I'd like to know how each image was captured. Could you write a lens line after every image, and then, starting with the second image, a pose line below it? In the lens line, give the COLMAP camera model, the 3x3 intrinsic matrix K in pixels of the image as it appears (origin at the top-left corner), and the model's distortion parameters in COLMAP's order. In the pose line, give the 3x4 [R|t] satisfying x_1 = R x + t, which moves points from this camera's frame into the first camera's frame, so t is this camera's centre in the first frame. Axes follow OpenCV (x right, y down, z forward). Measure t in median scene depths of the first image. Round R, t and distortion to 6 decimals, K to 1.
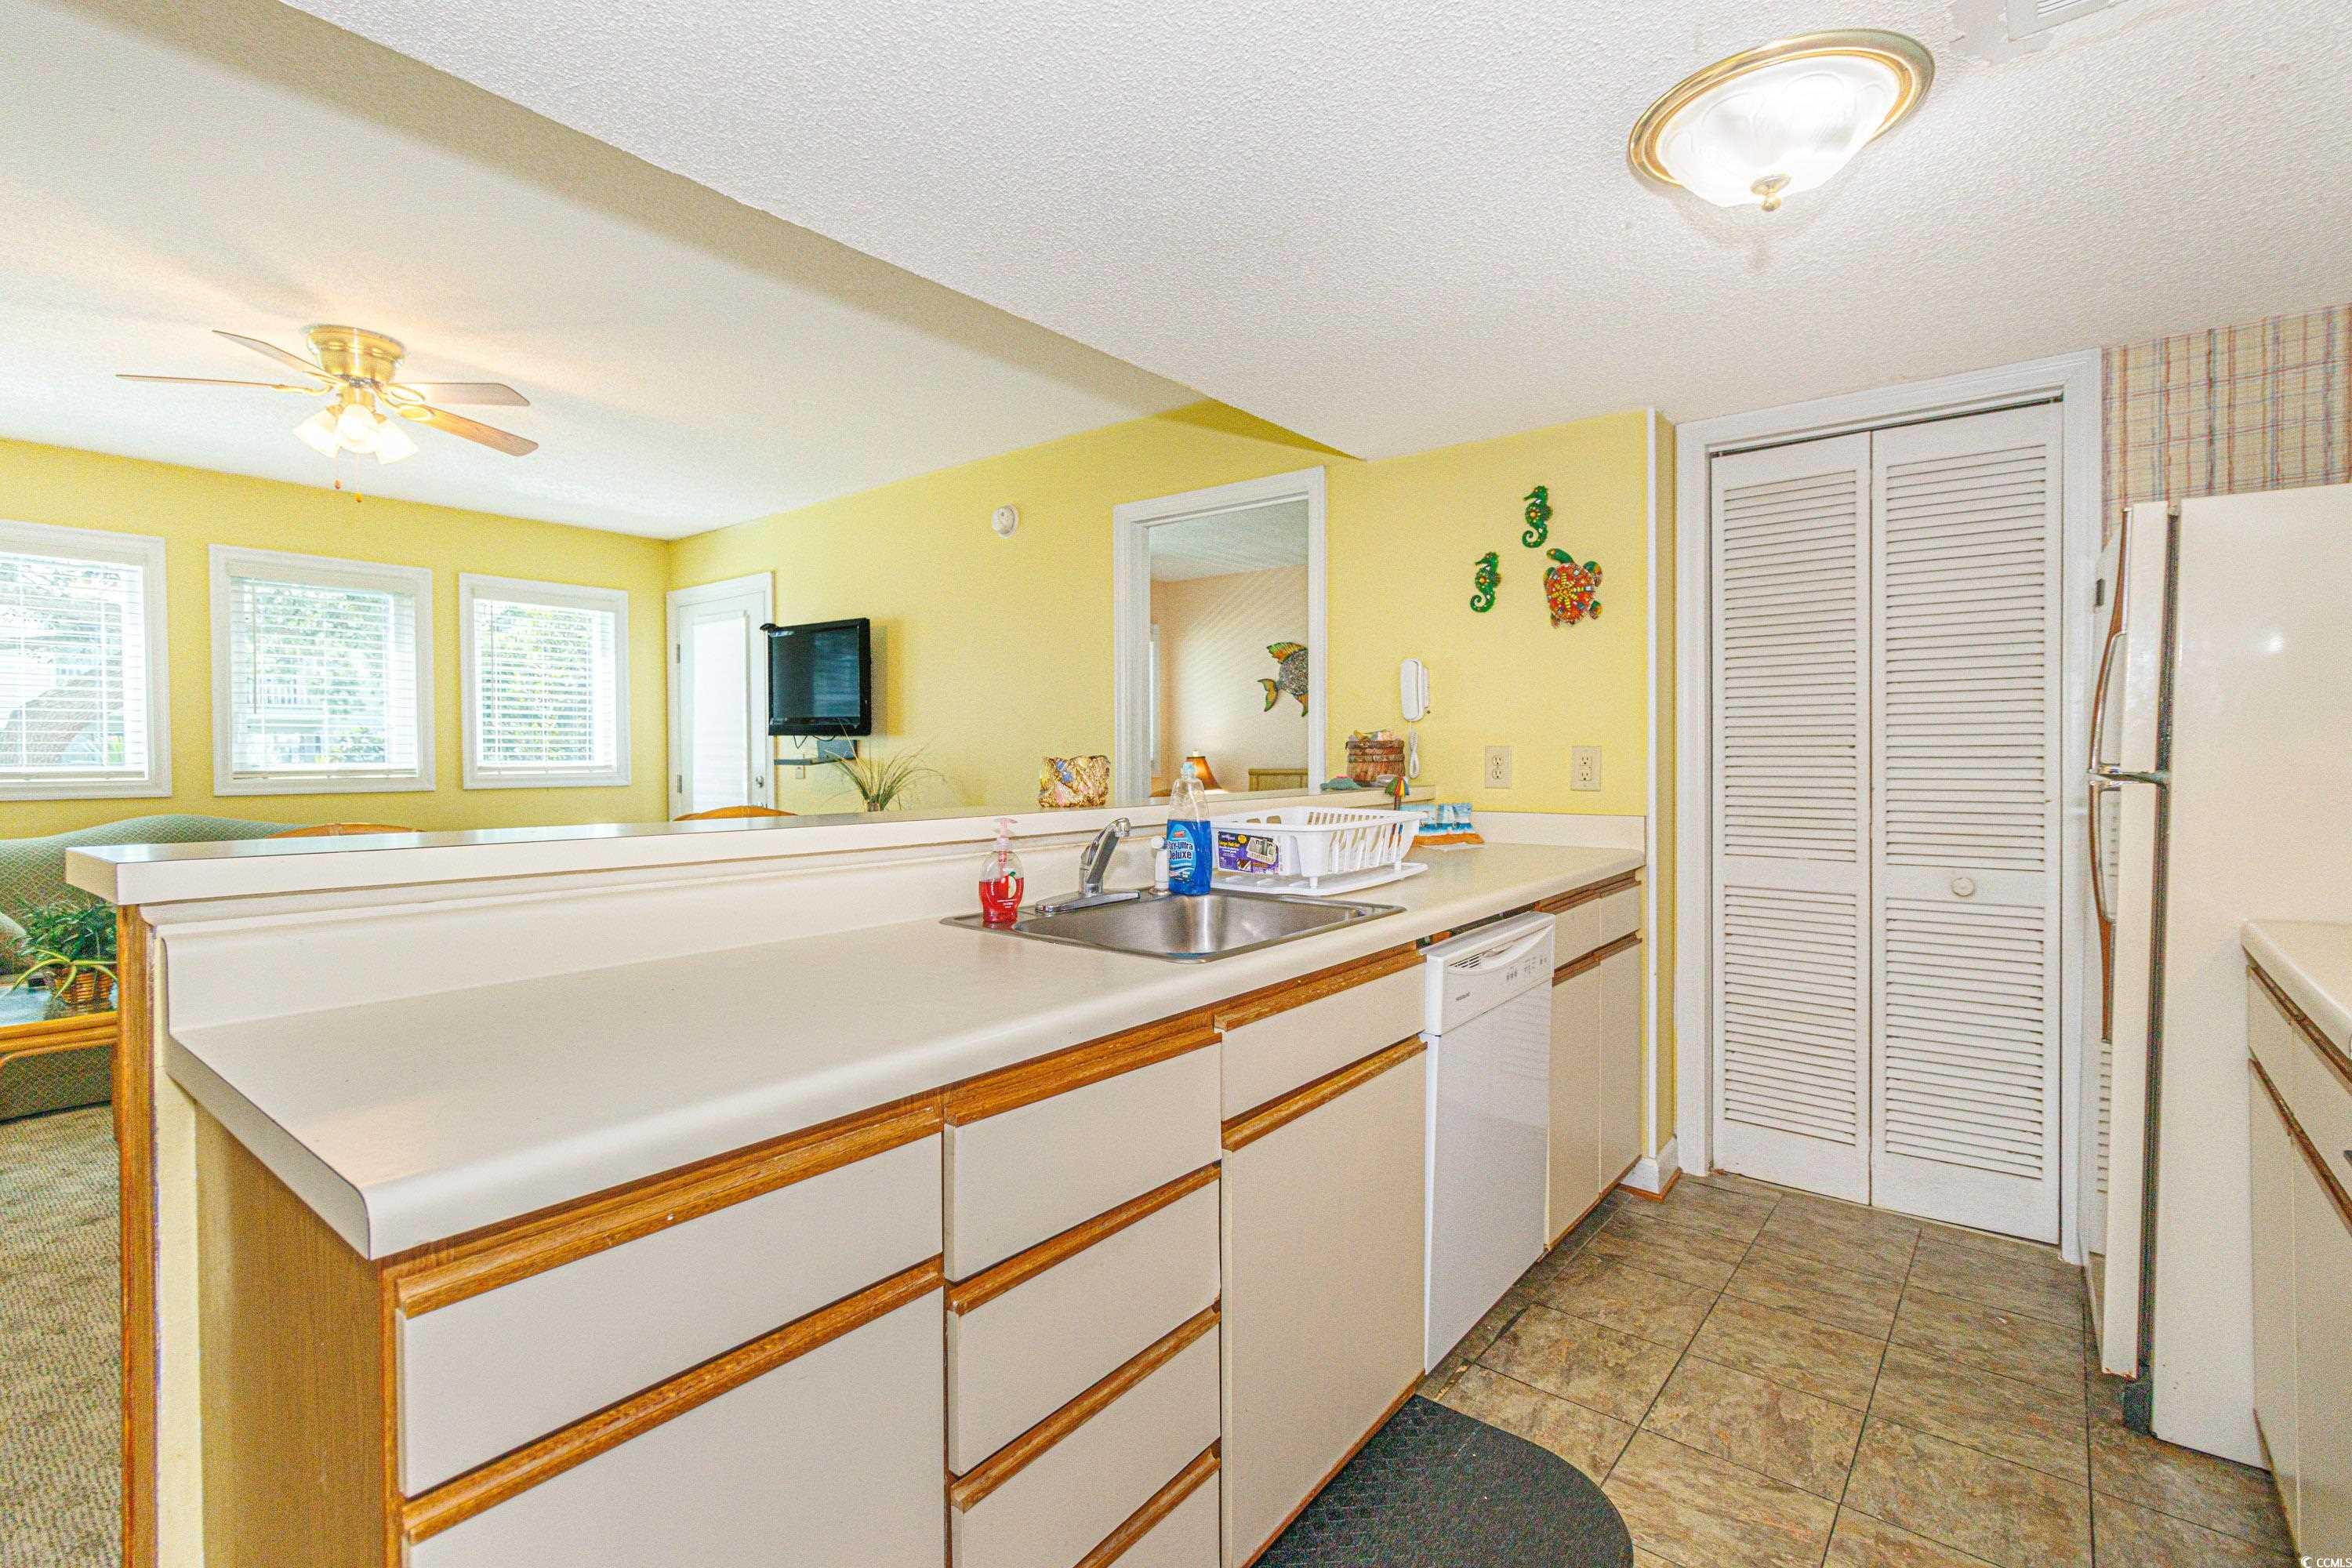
lens RADIAL K [[1086.0, 0, 1152.1], [0, 1086.0, 770.7], [0, 0, 1]] dist [0.002561, 0.000654]
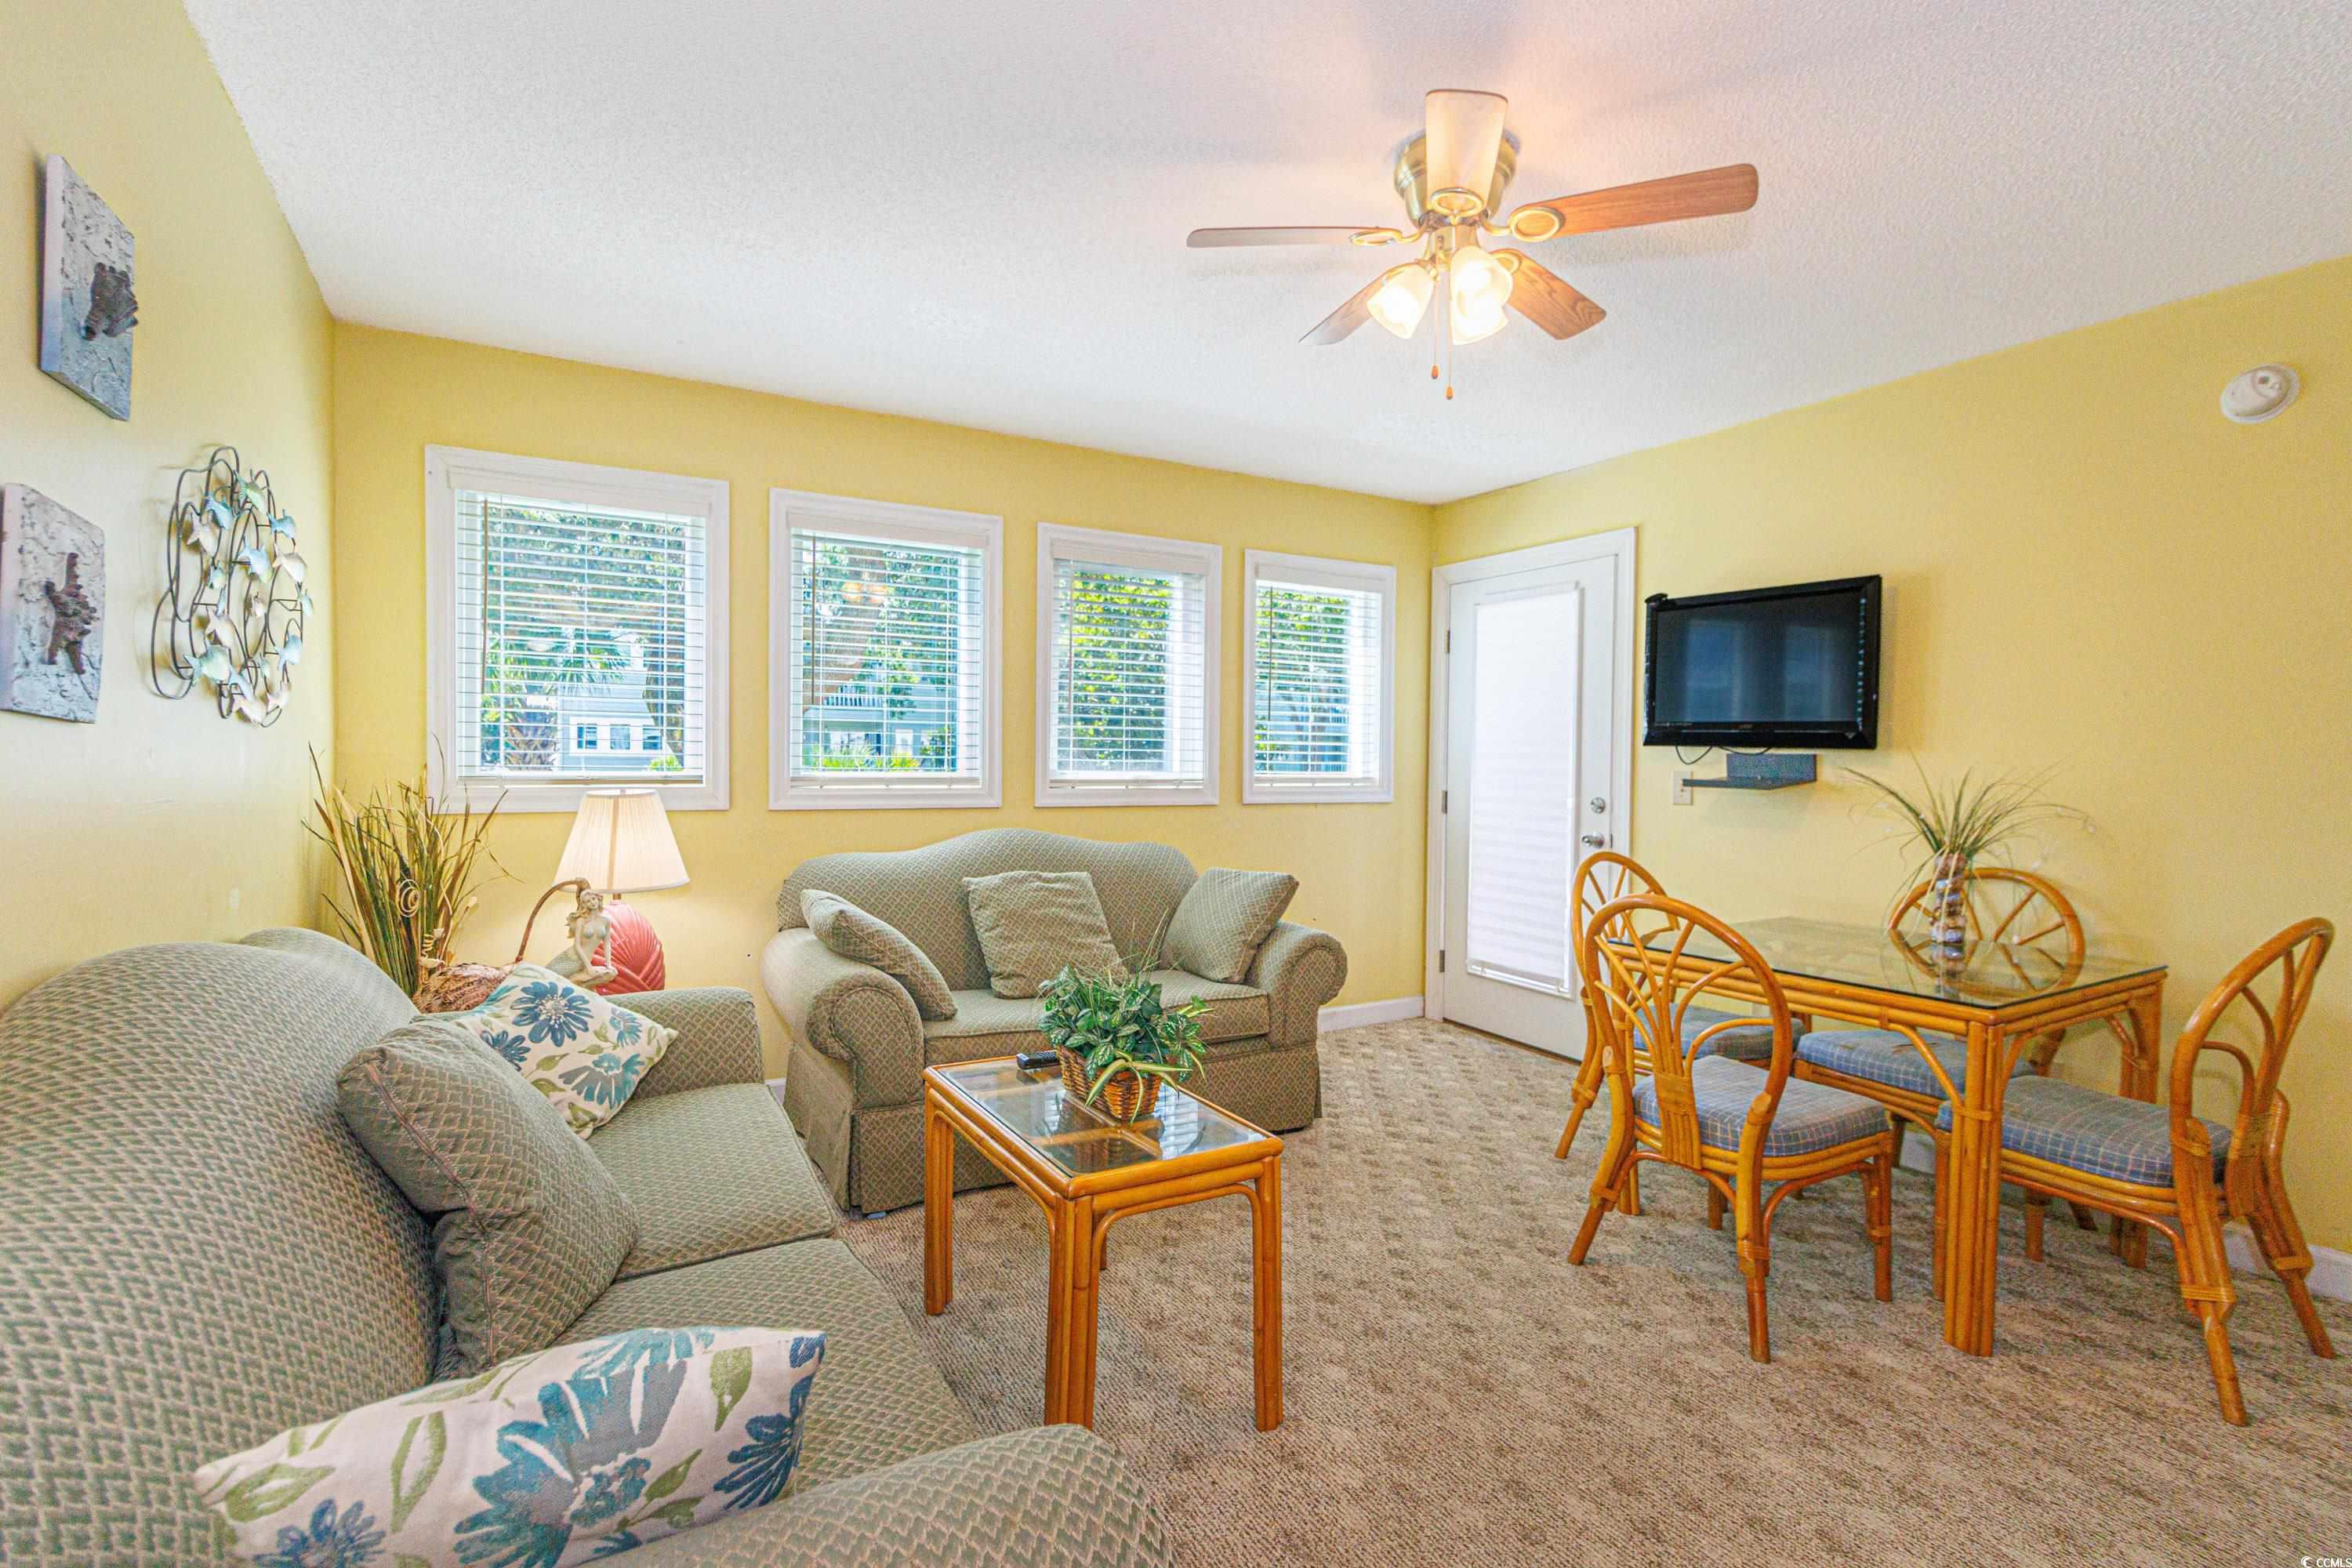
lens RADIAL K [[1086.0, 0, 1152.1], [0, 1086.0, 770.7], [0, 0, 1]] dist [0.002561, 0.000654]
pose [[0.929681, 0.022161, -0.367697, -0.795745], [-0.022880, 0.999735, 0.002406, -0.019223], [0.367653, 0.006176, 0.929942, 0.379462]]
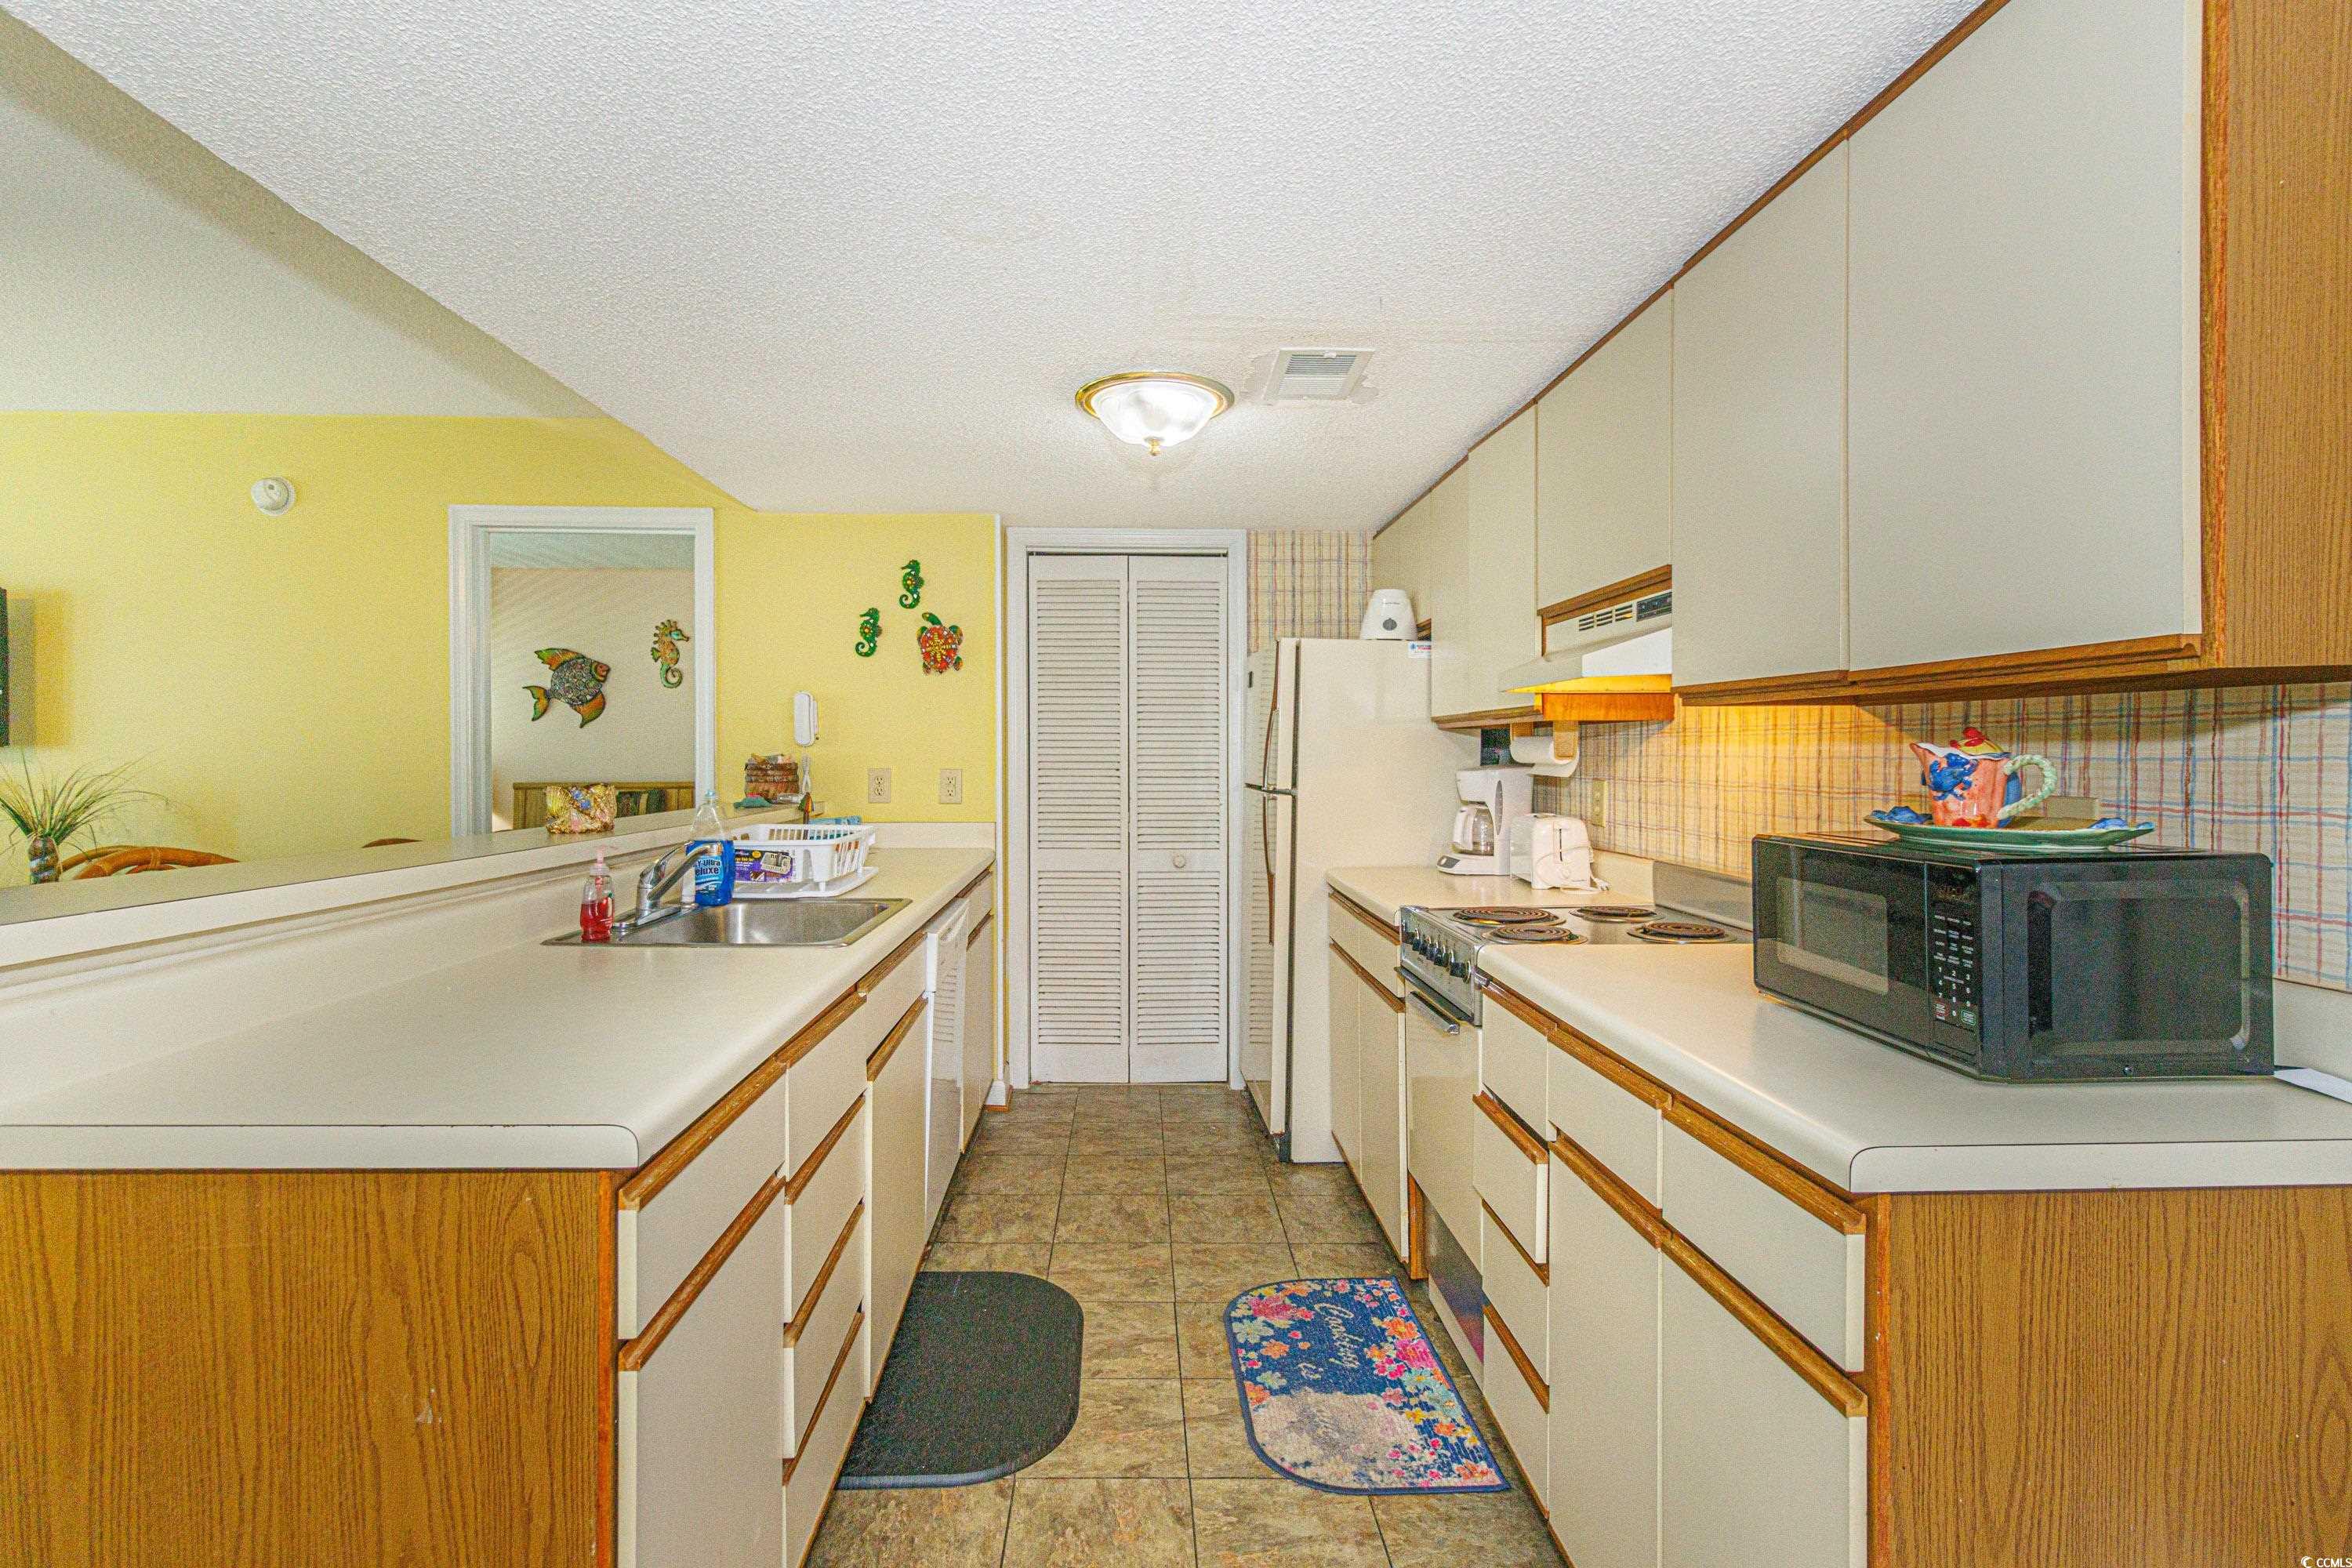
lens RADIAL K [[1086.0, 0, 1152.1], [0, 1086.0, 770.7], [0, 0, 1]] dist [0.002561, 0.000654]
pose [[0.756285, -0.002295, 0.654238, -0.289676], [0.005493, 0.999981, -0.002842, -0.017532], [-0.654219, 0.005744, 0.756283, -0.137381]]
